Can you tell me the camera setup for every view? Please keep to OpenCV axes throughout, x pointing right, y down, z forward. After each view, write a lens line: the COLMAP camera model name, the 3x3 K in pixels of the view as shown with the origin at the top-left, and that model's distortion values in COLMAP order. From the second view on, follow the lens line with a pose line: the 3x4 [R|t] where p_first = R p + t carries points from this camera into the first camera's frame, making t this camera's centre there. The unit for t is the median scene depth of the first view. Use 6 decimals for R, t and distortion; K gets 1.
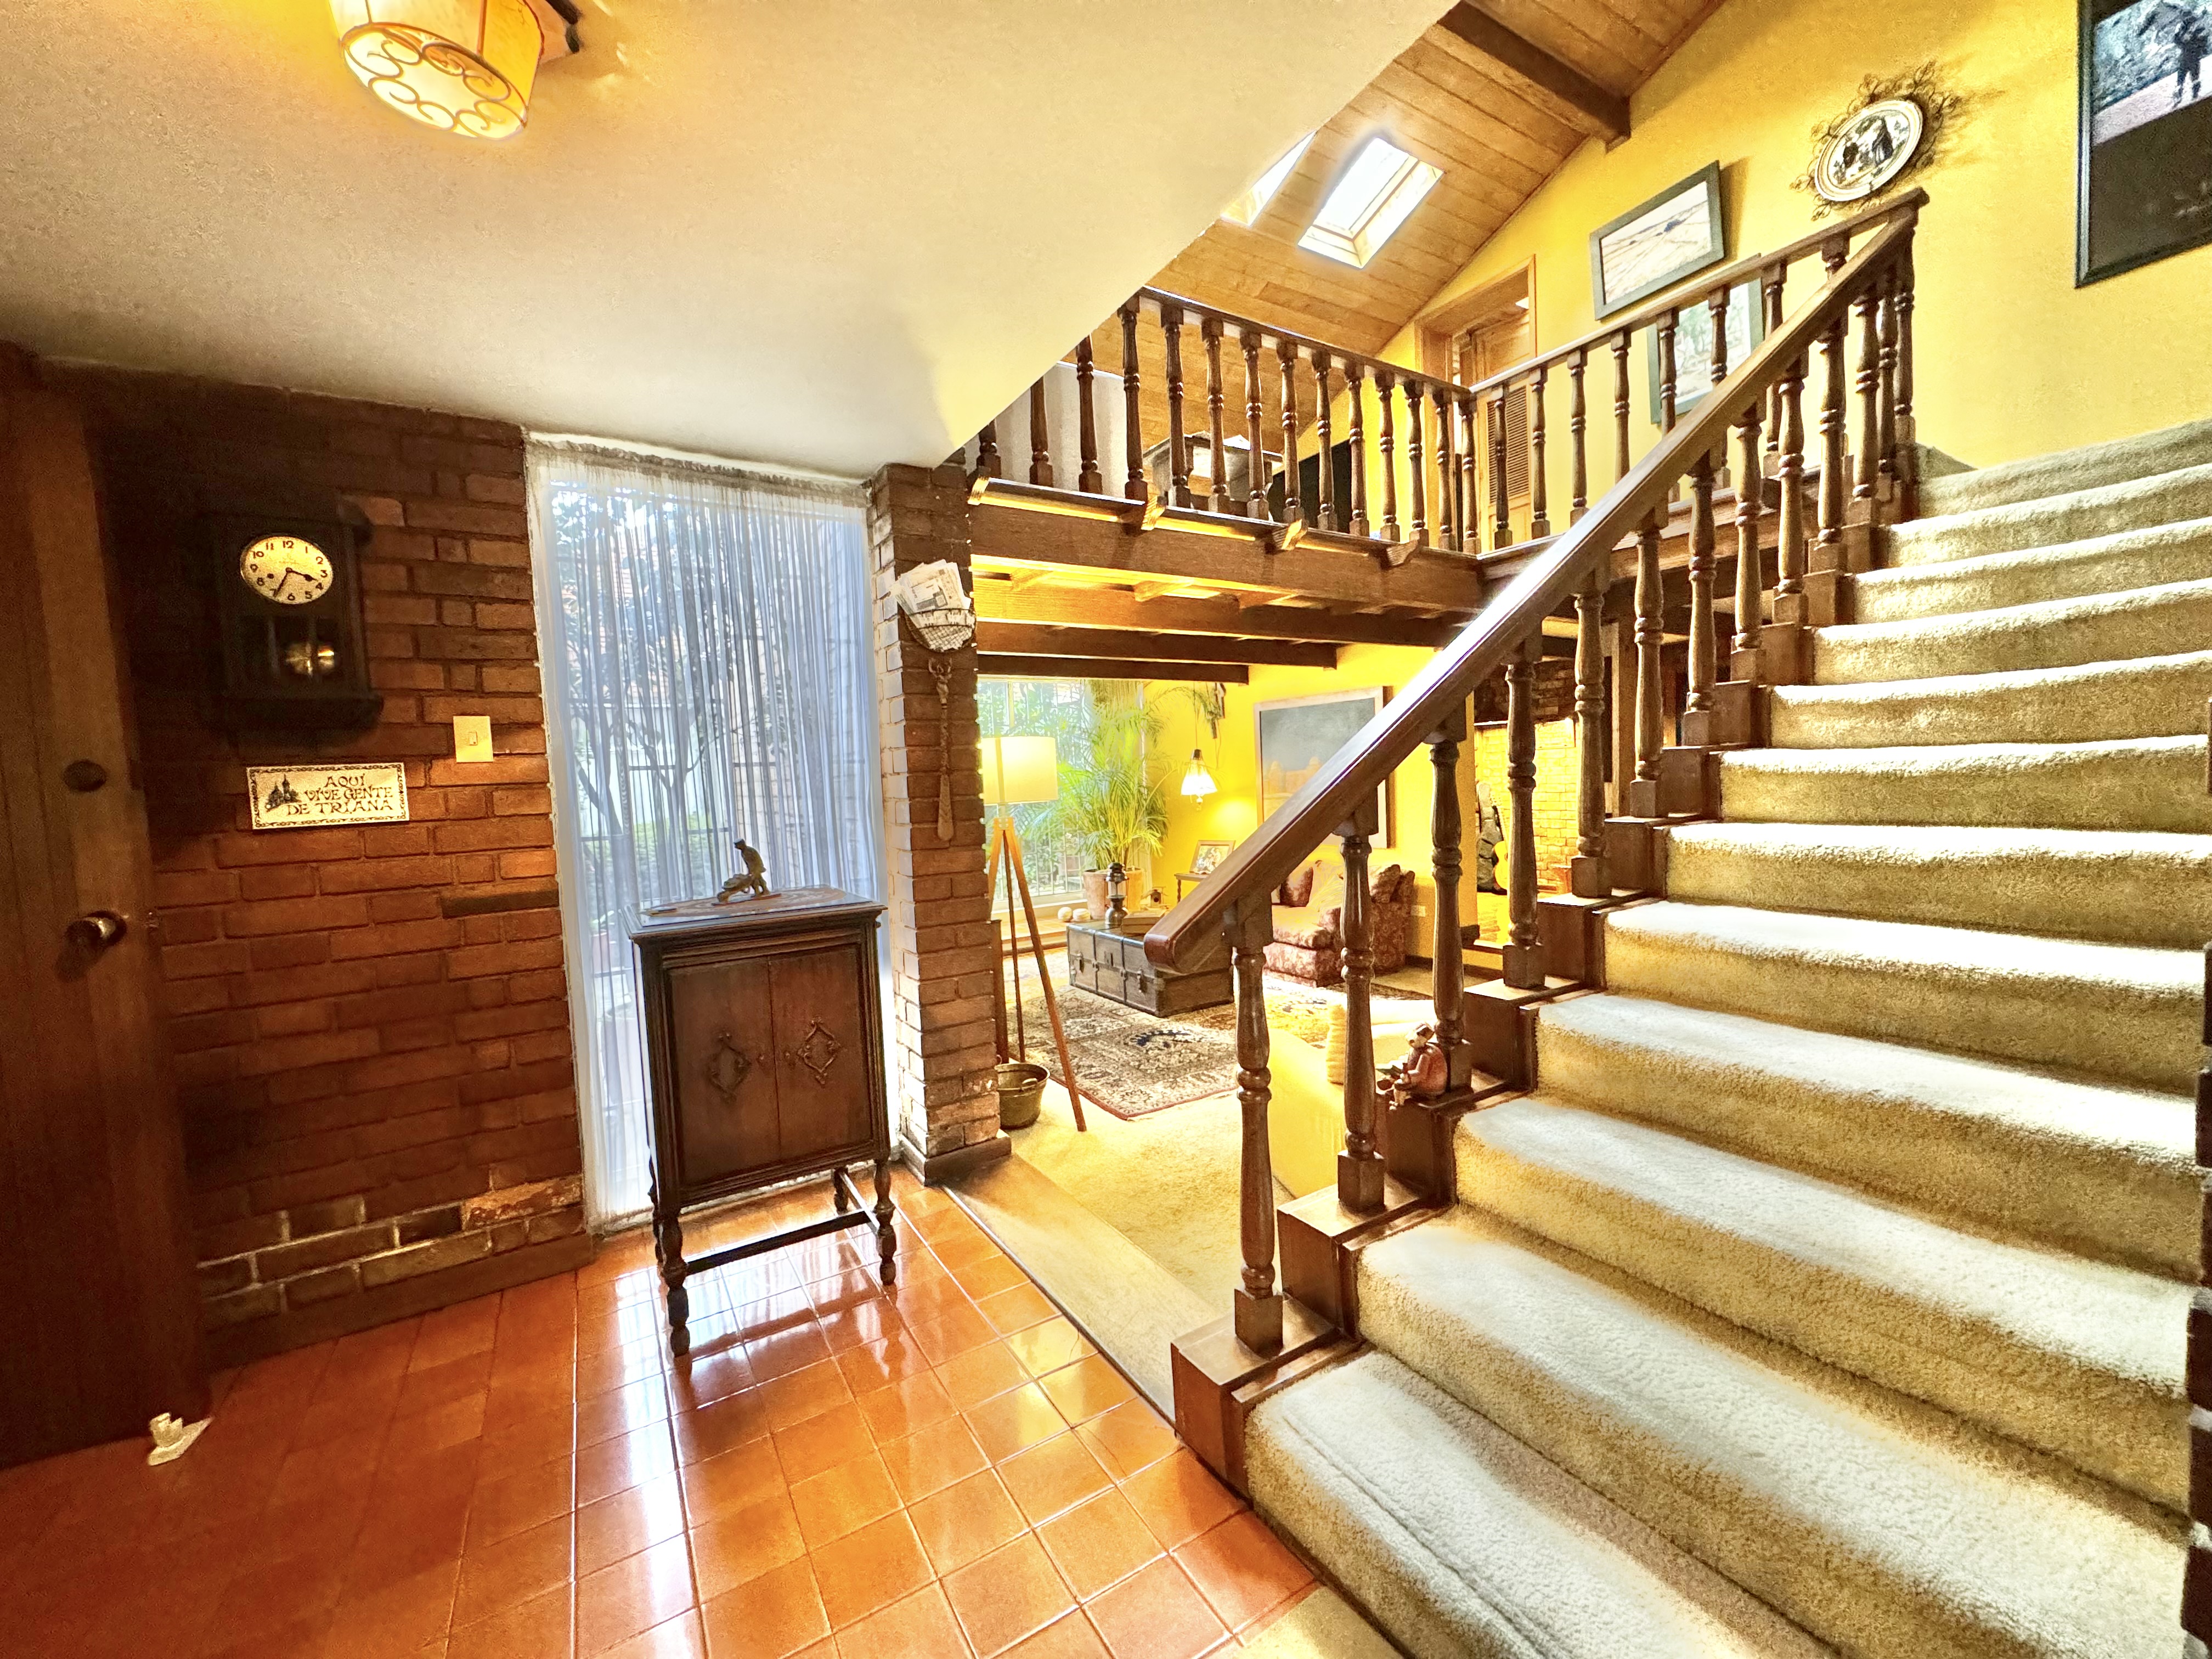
lens RADIAL K [[881.5, 0, 1110.7], [0, 881.5, 825.5], [0, 0, 1]] dist [-0.001761, 0.000283]
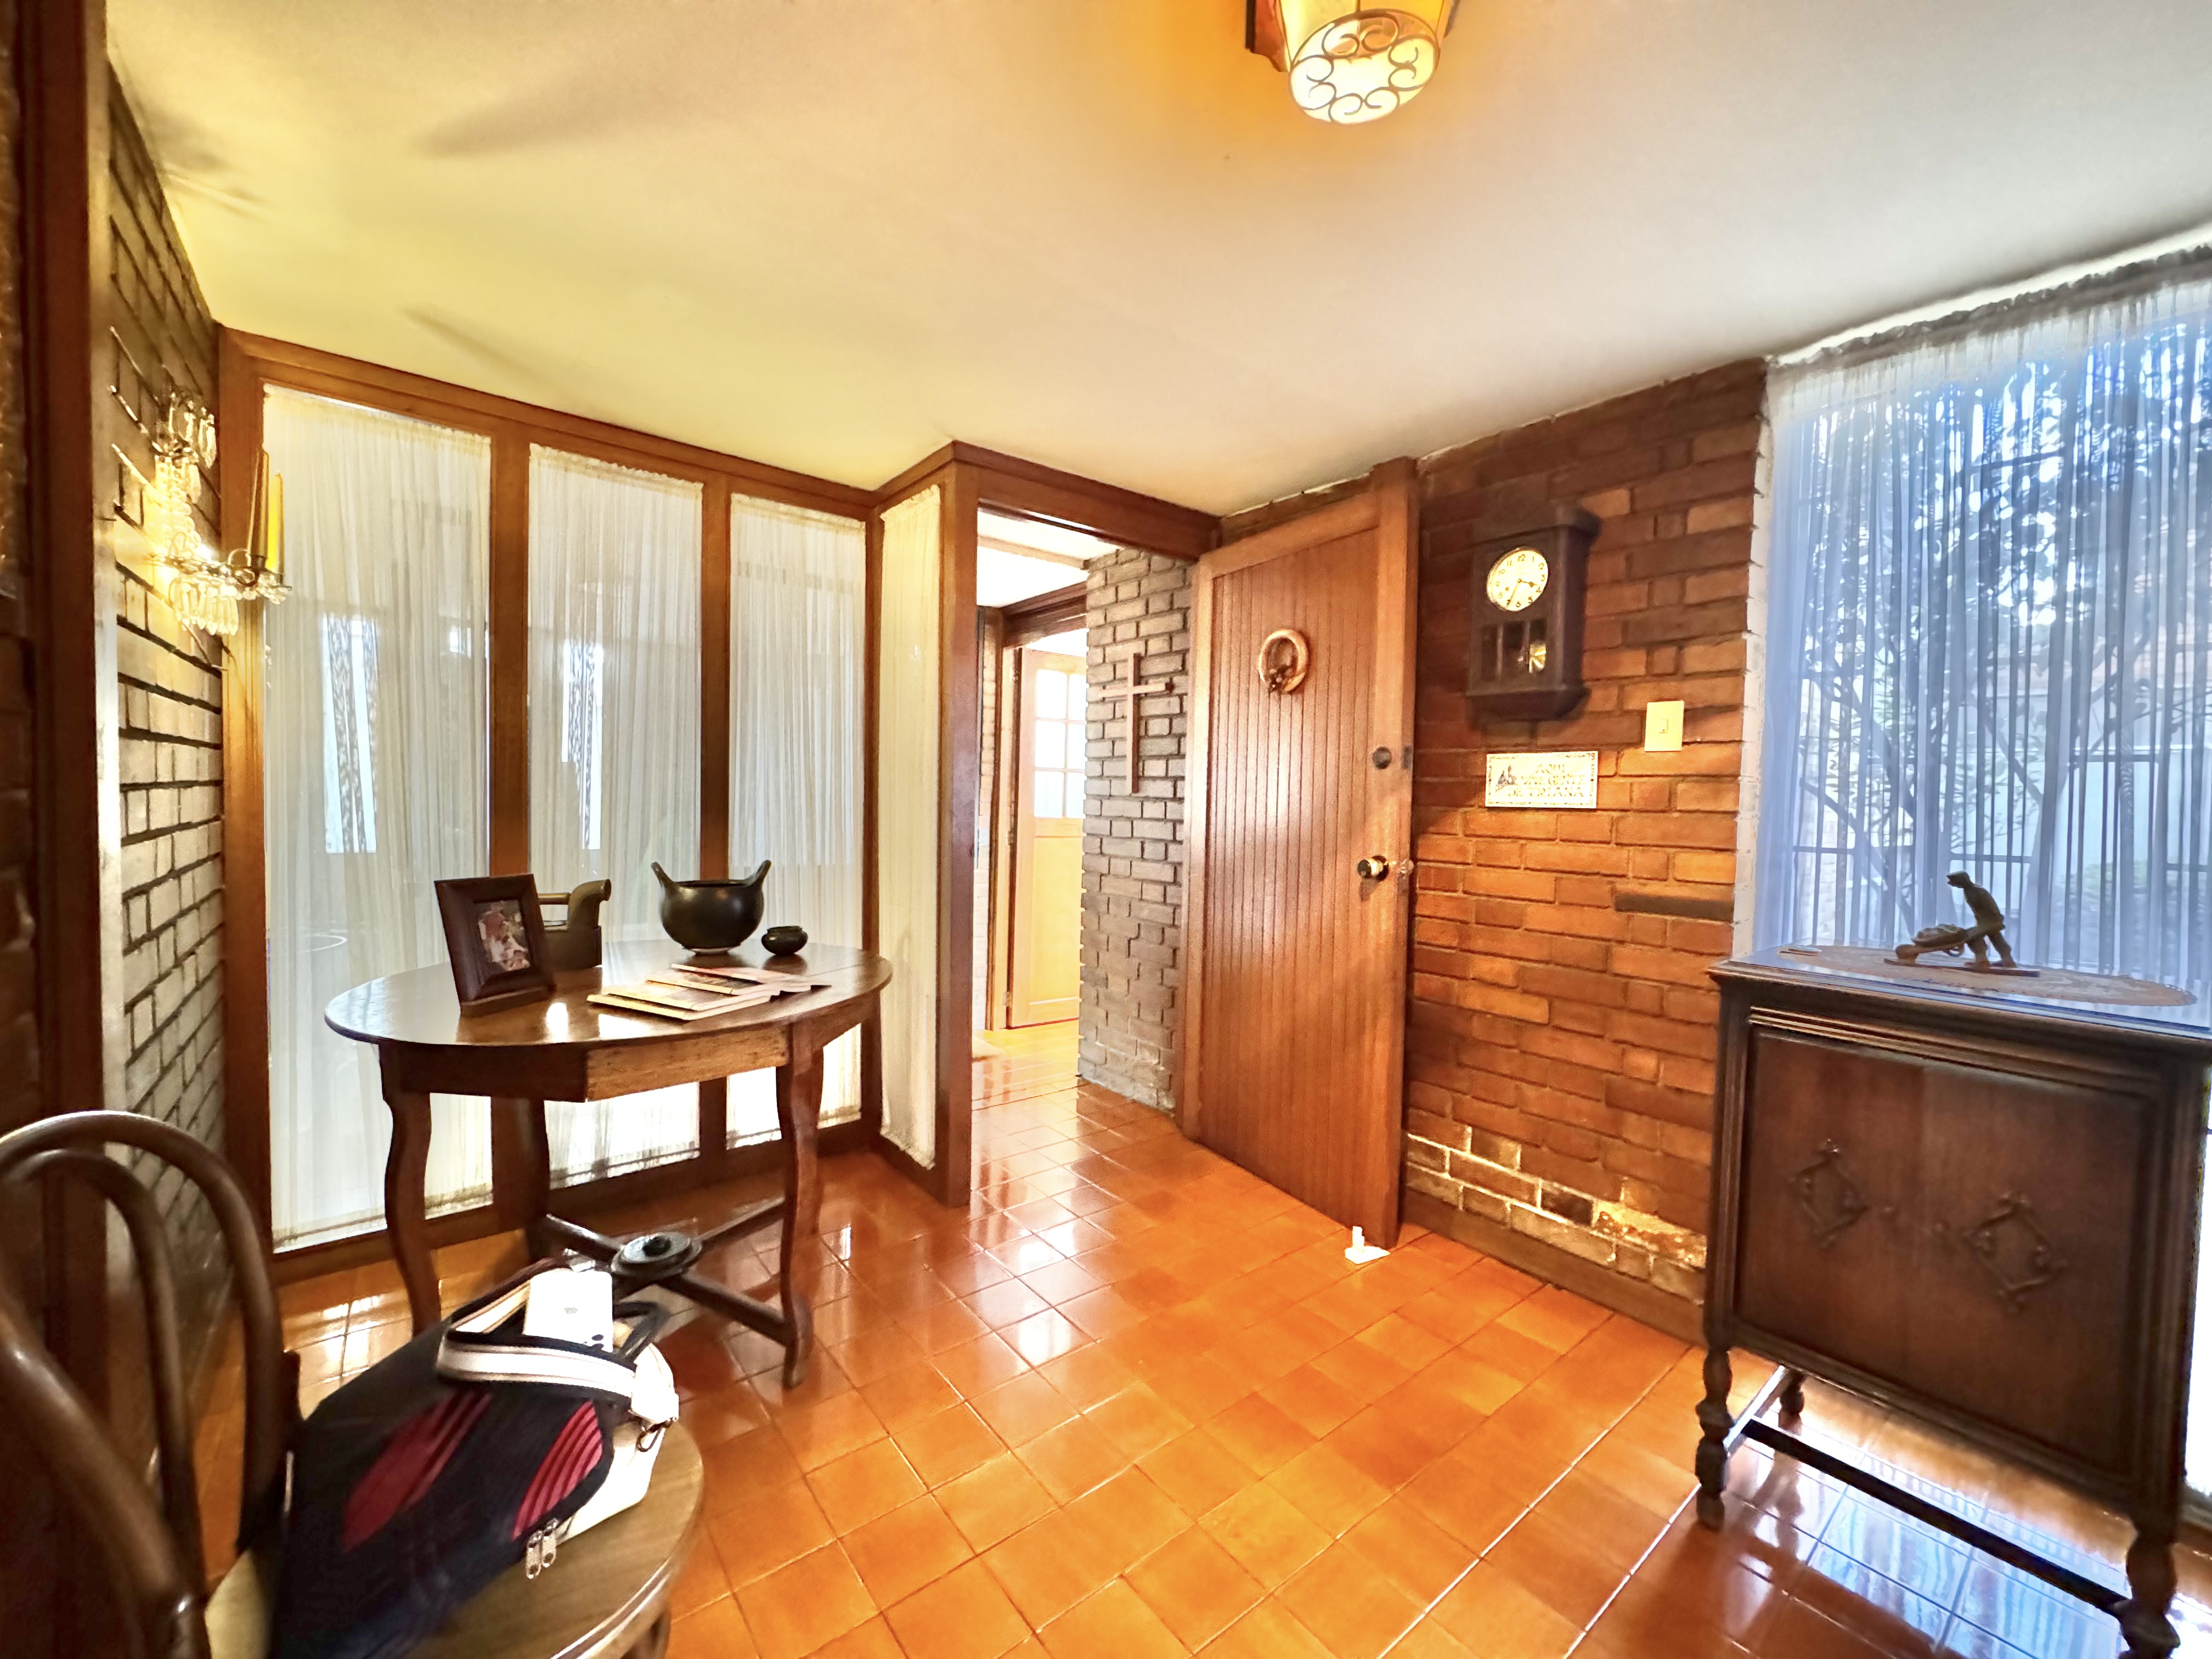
lens RADIAL K [[881.5, 0, 1106.3], [0, 881.5, 825.9], [0, 0, 1]] dist [-0.001761, 0.000283]
pose [[0.125841, 0.085295, -0.988377, 0.132534], [-0.084597, 0.993591, 0.074974, -0.013500], [0.988437, 0.074179, 0.132250, 0.306610]]
